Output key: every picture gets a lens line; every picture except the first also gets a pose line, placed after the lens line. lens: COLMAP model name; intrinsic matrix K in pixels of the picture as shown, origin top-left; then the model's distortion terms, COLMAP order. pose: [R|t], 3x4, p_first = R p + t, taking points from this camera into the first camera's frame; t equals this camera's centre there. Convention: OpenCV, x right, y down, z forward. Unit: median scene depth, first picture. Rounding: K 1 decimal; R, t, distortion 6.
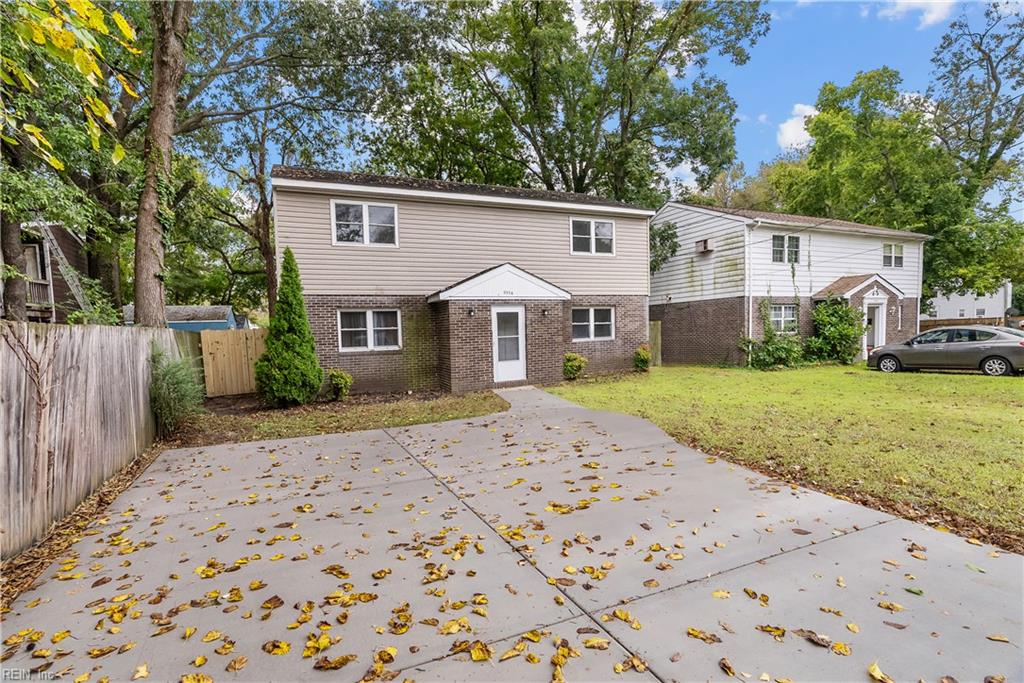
lens RADIAL K [[483.7, 0, 508.8], [0, 483.7, 369.9], [0, 0, 1]] dist [-0.010610, -0.000286]
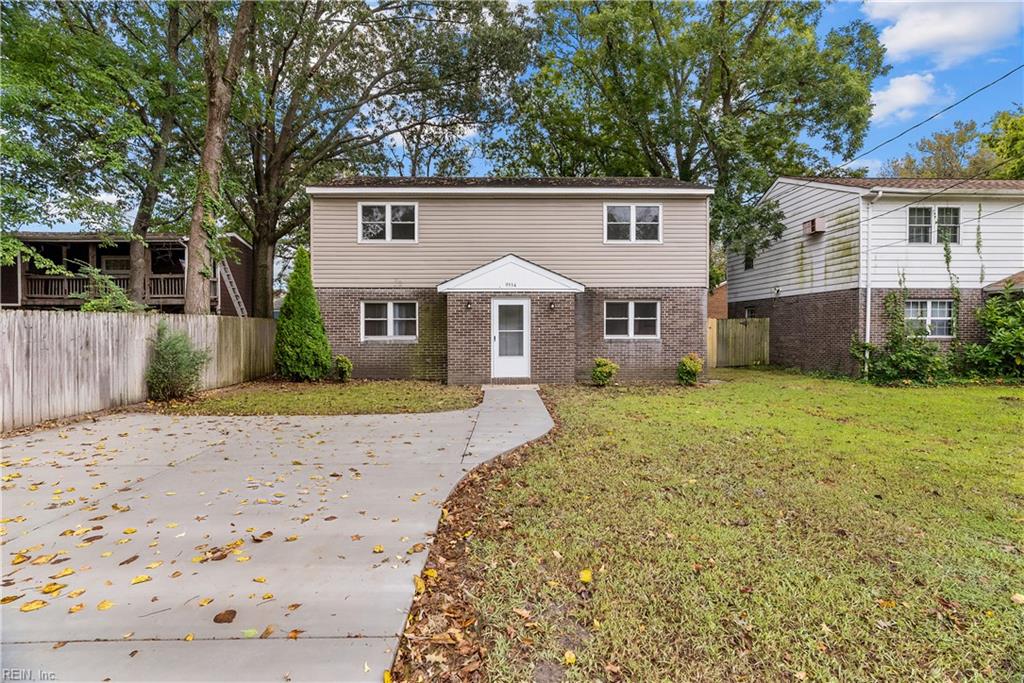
lens RADIAL K [[467.7, 0, 513.9], [0, 467.7, 338.5], [0, 0, 1]] dist [-0.011117, 0.001064]
pose [[0.927130, 0.036389, -0.372969, 0.297434], [-0.054392, 0.997802, -0.037857, -0.015421], [0.370771, 0.055385, 0.927071, 0.122400]]
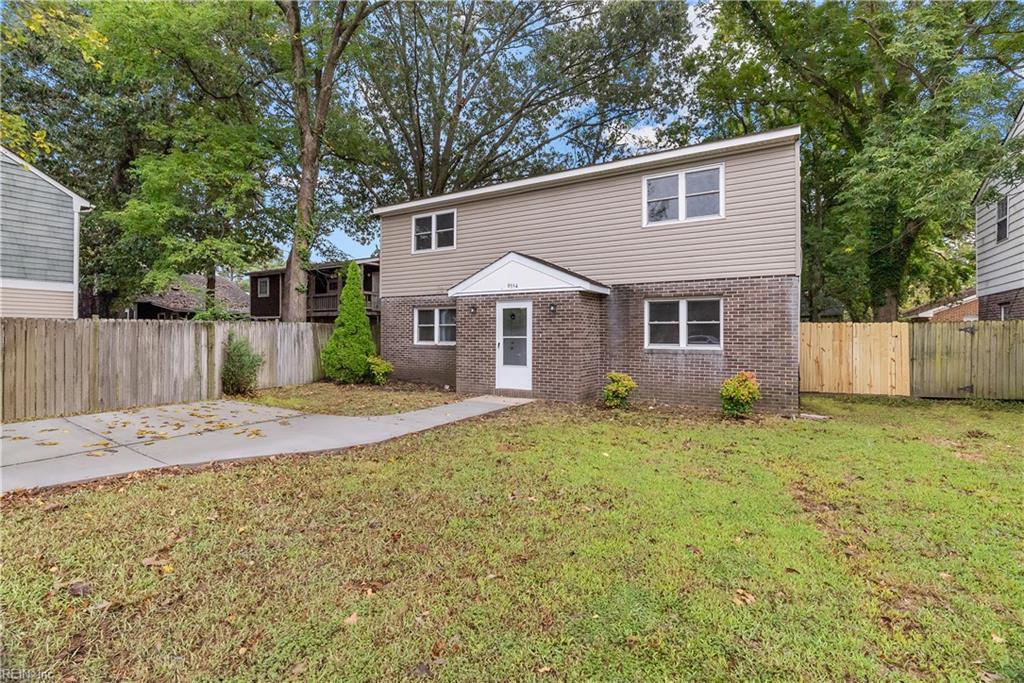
lens RADIAL K [[467.7, 0, 505.4], [0, 467.7, 335.3], [0, 0, 1]] dist [-0.011117, 0.001064]
pose [[0.581584, 0.033090, -0.812813, 0.563076], [-0.083067, 0.996365, -0.018873, -0.046360], [0.809234, 0.078494, 0.582219, 0.427802]]
